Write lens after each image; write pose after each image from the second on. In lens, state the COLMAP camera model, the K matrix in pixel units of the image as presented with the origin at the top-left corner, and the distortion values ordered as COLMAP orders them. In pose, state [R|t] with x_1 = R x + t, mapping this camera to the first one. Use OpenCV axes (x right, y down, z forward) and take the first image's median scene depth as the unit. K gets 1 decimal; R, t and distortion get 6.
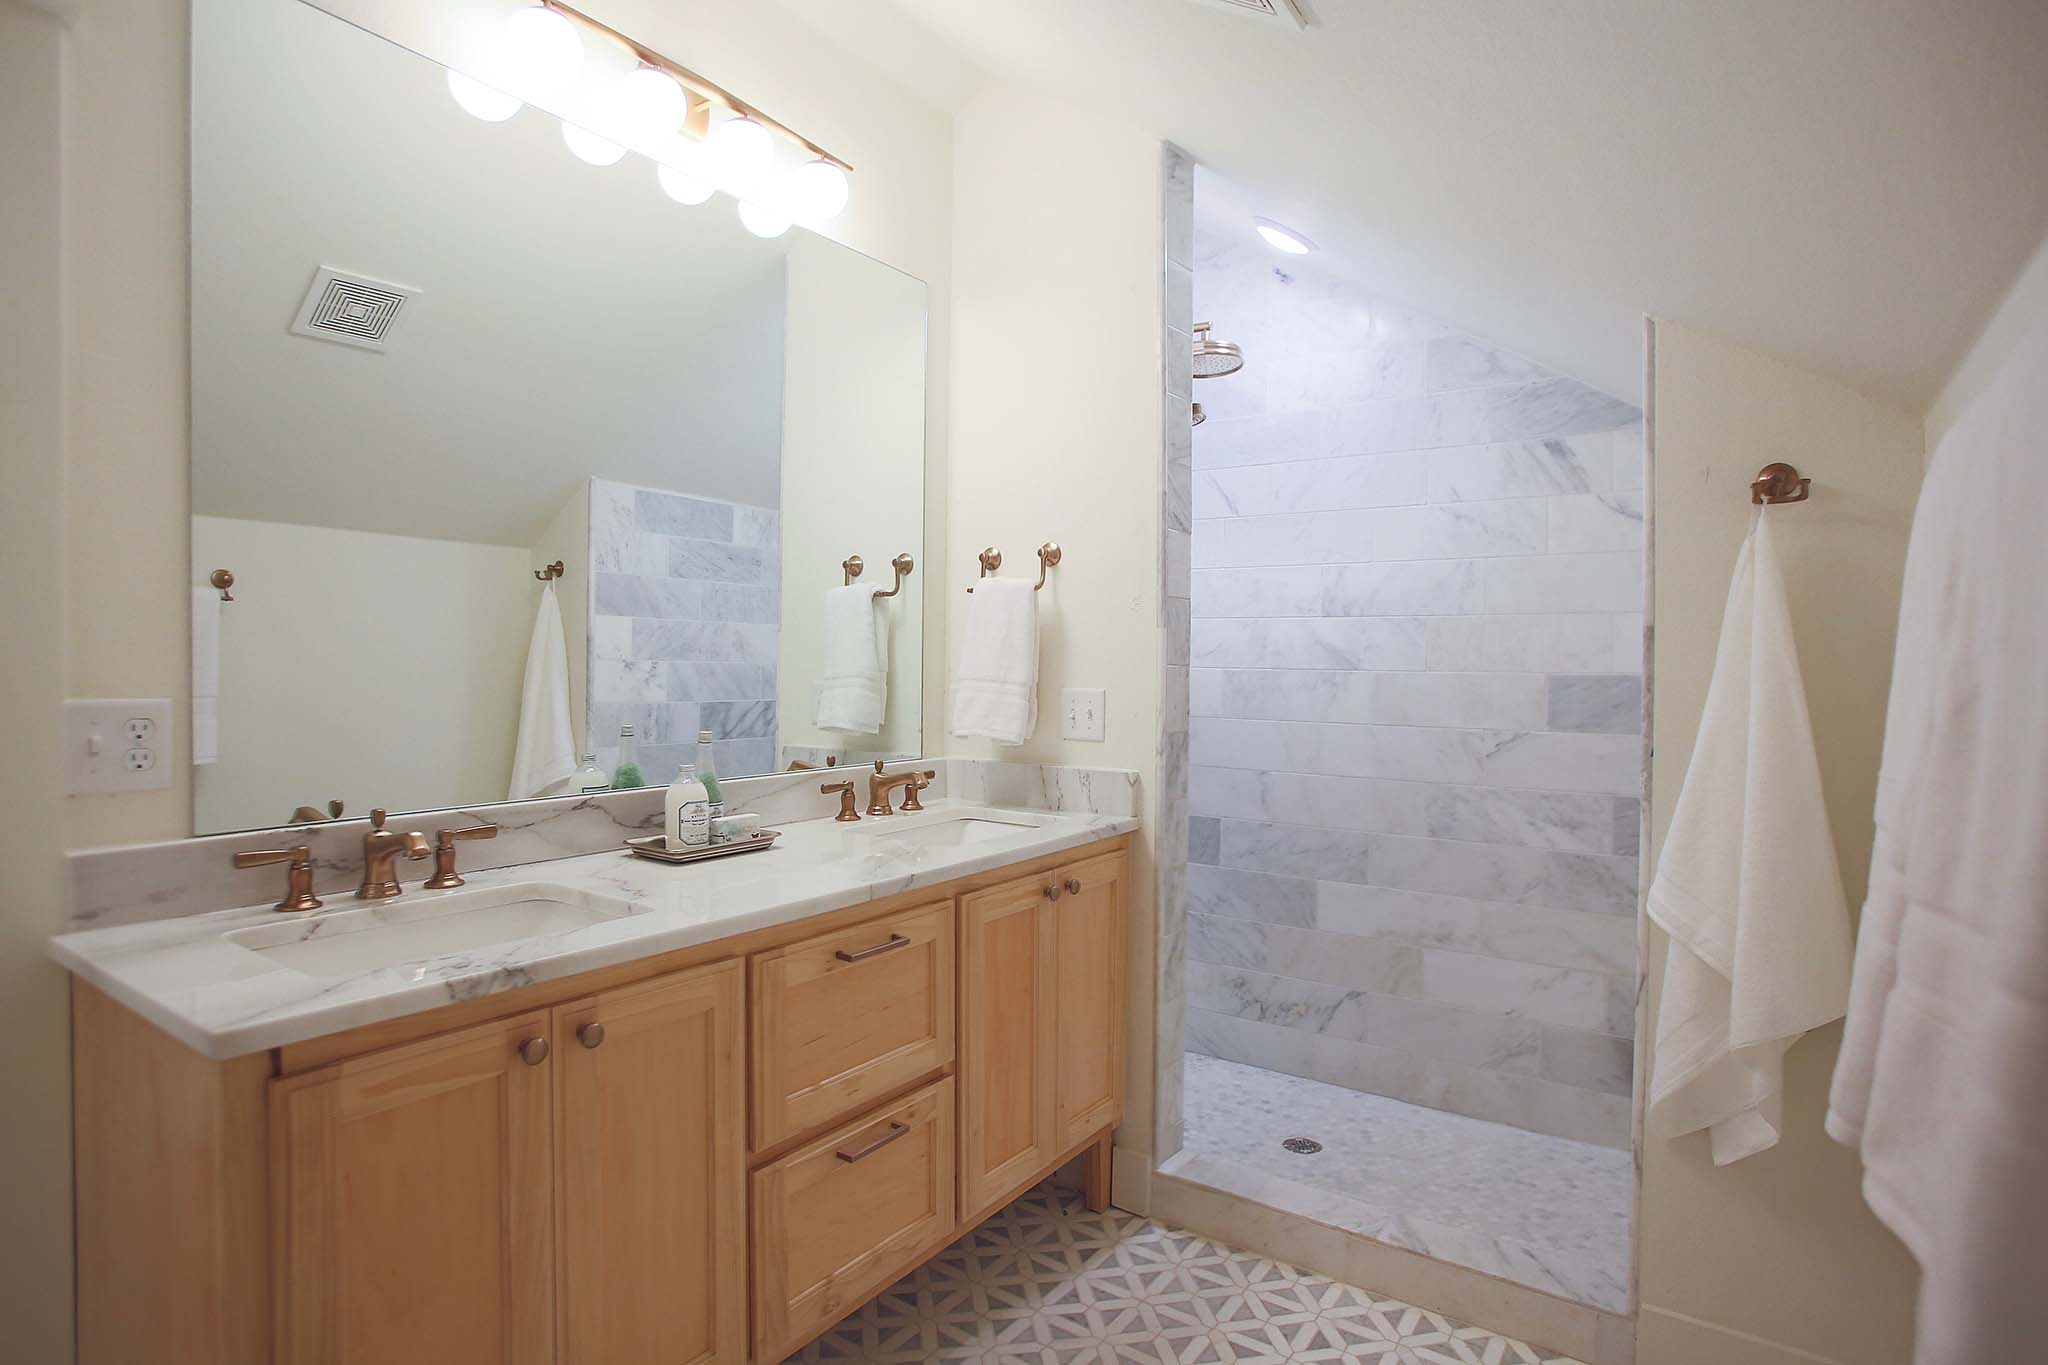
lens RADIAL K [[1057.8, 0, 992.6], [0, 1057.8, 676.1], [0, 0, 1]] dist [-0.060715, 0.032136]
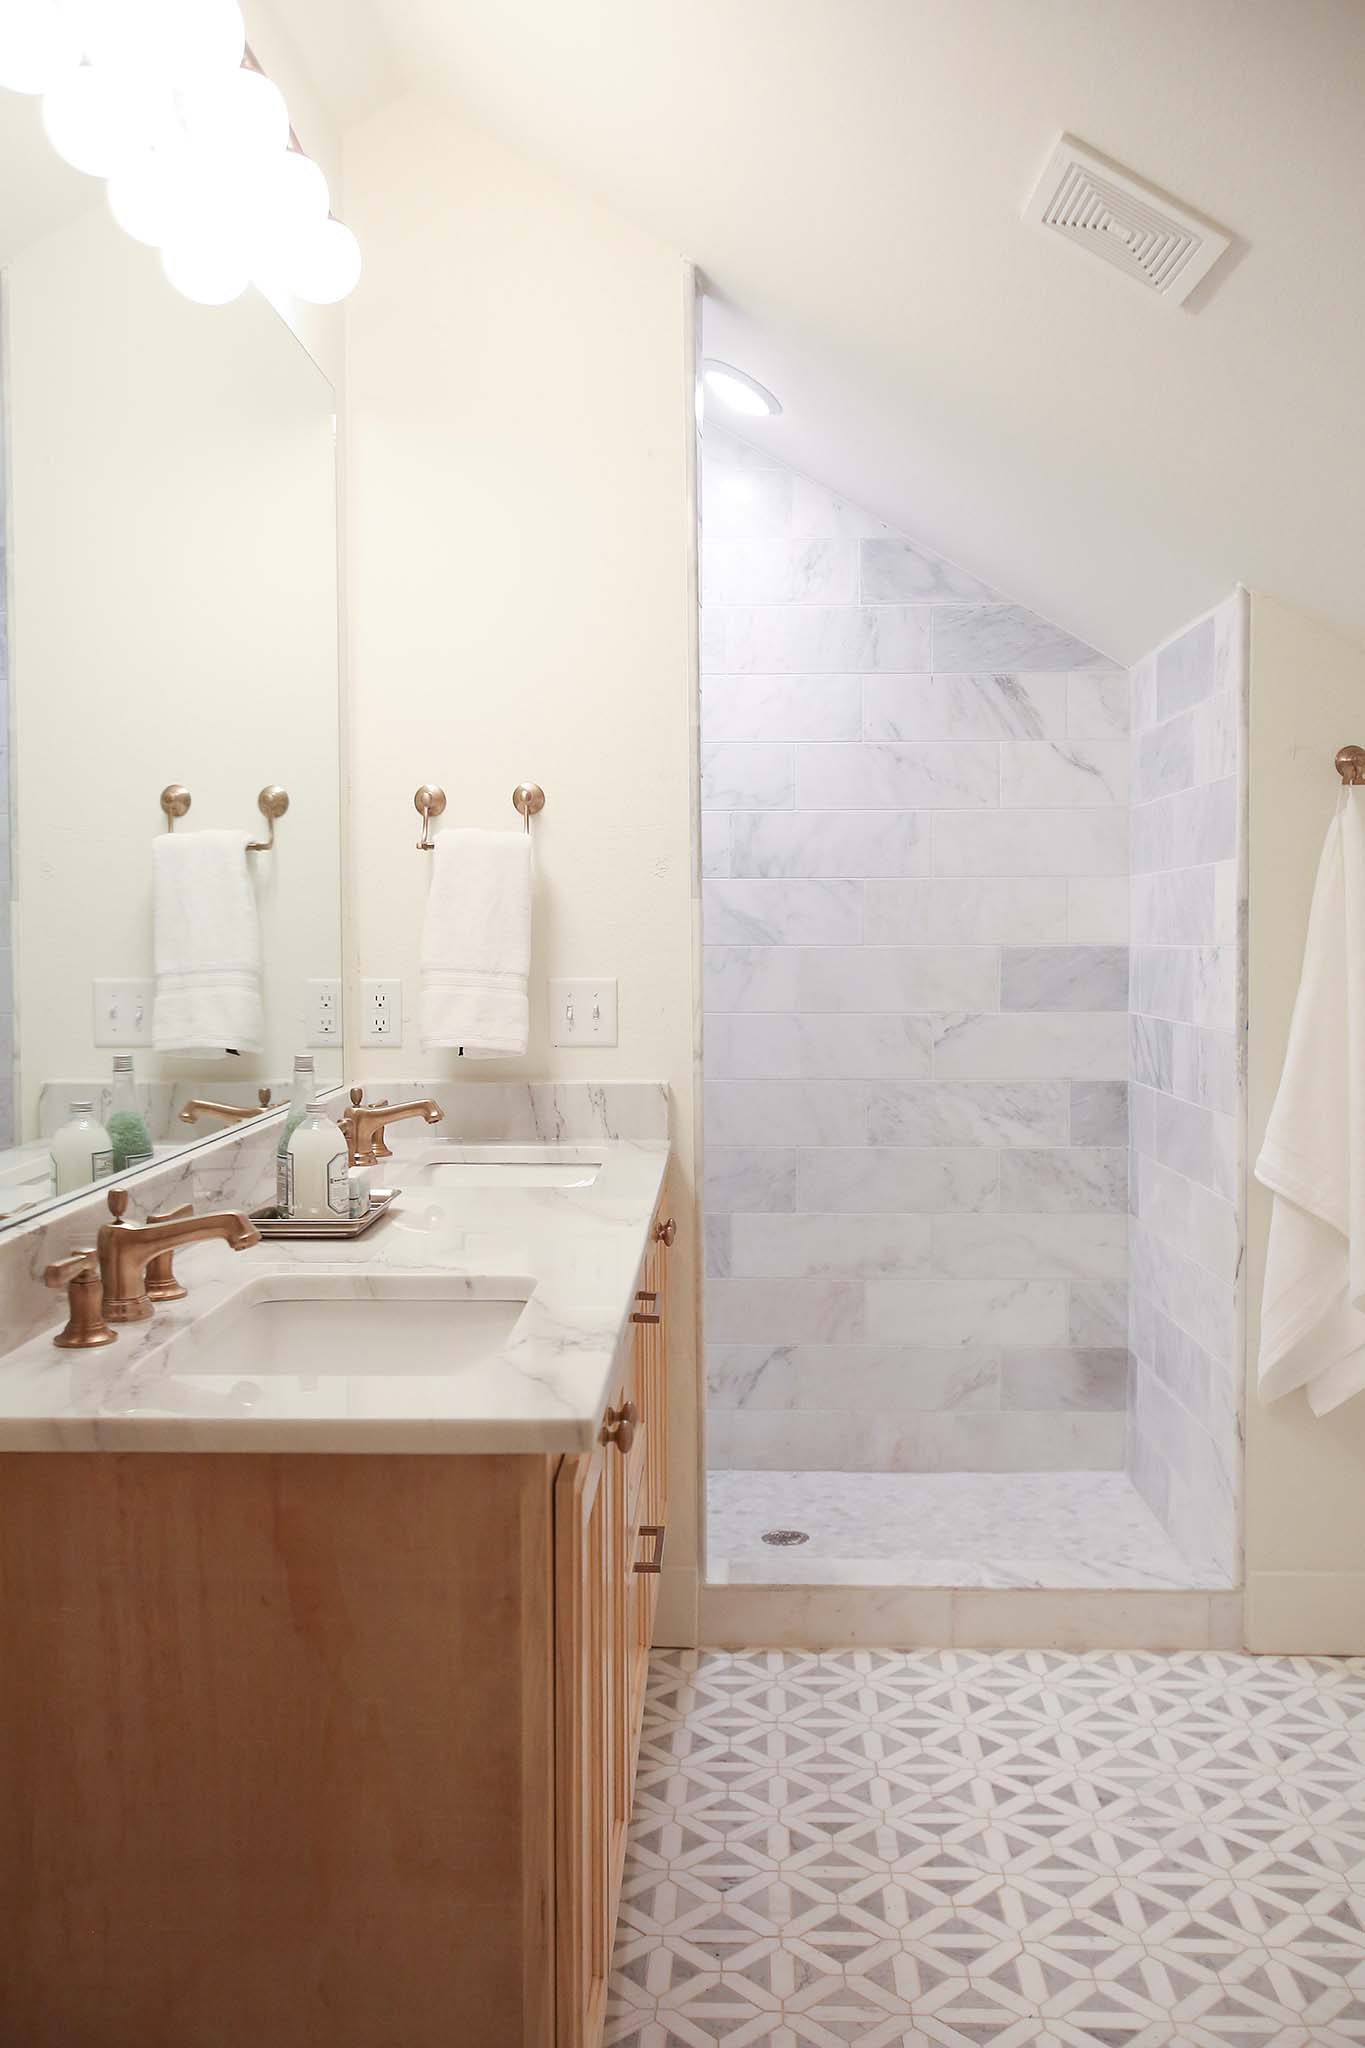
lens RADIAL K [[1751.0, 0, 679.7], [0, 1751.0, 1004.3], [0, 0, 1]] dist [0.009295, 0.014430]
pose [[0.837959, -0.037481, 0.544444, -0.503053], [0.019568, 0.999061, 0.038661, -0.015754], [-0.545382, -0.021743, 0.837906, -0.083875]]
